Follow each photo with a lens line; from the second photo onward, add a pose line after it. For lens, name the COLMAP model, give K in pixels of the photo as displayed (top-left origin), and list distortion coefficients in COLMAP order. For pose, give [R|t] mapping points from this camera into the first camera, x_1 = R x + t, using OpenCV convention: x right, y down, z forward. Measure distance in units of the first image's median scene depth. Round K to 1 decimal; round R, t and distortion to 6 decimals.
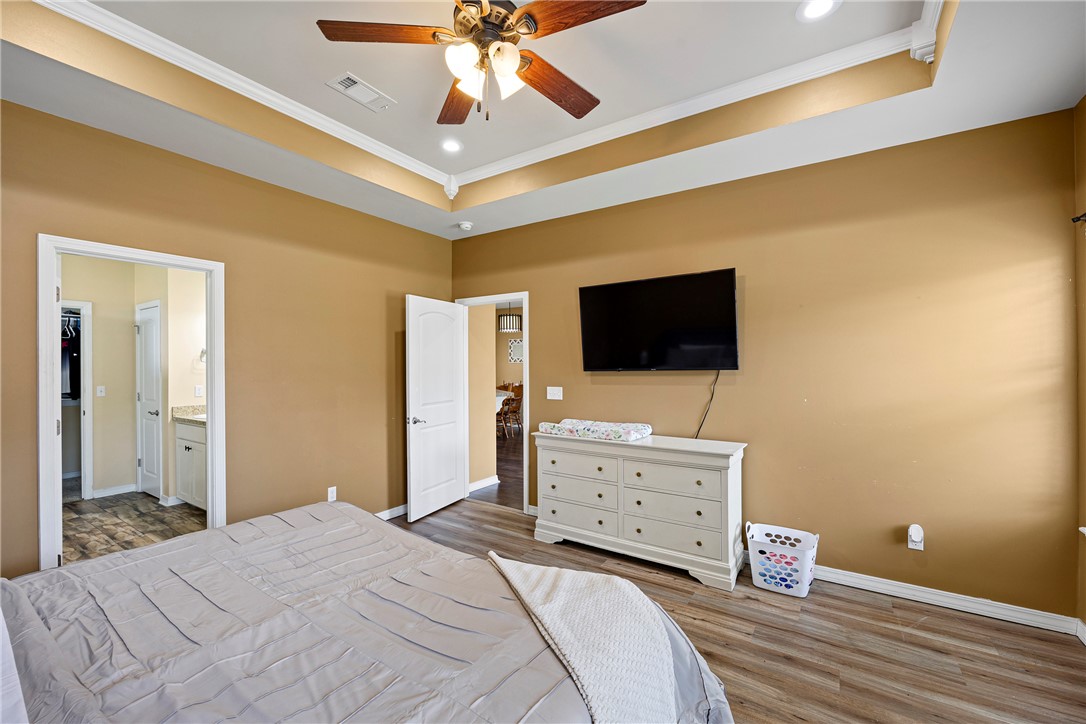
lens RADIAL K [[434.3, 0, 544.2], [0, 434.3, 361.1], [0, 0, 1]] dist [-0.001489, -0.000089]
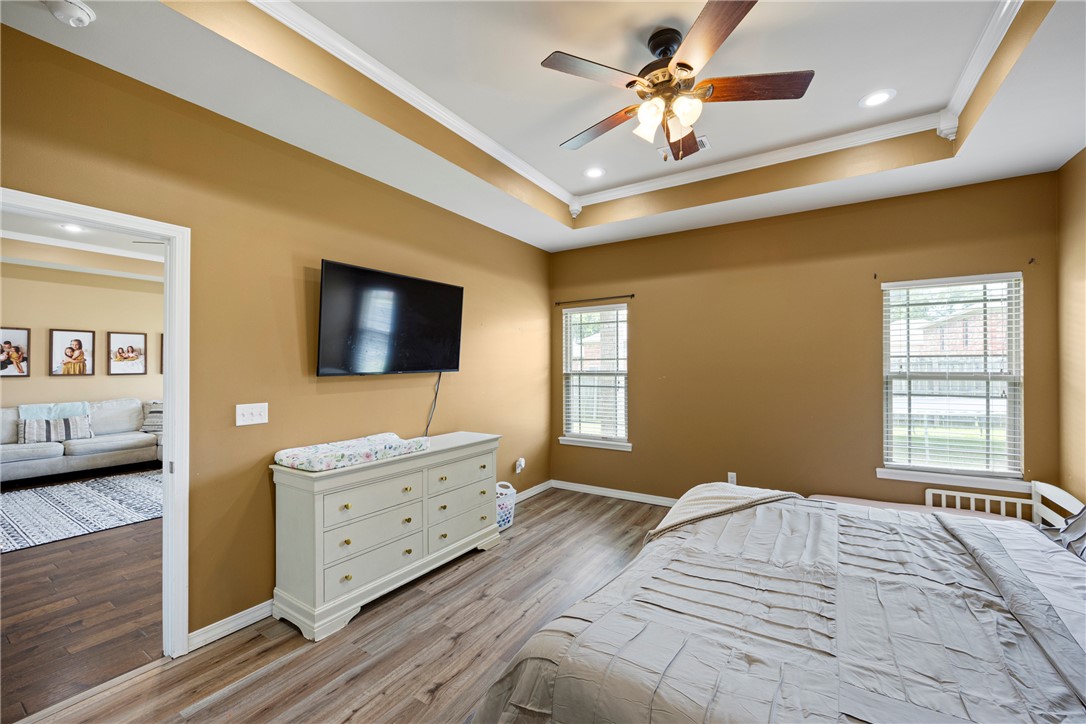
lens RADIAL K [[434.3, 0, 538.2], [0, 434.3, 364.3], [0, 0, 1]] dist [-0.001489, -0.000089]
pose [[0.003043, 0.009553, 0.999950, -0.740257], [-0.002852, 0.999950, -0.009544, 0.011313], [-0.999991, -0.002823, 0.003070, 0.760190]]
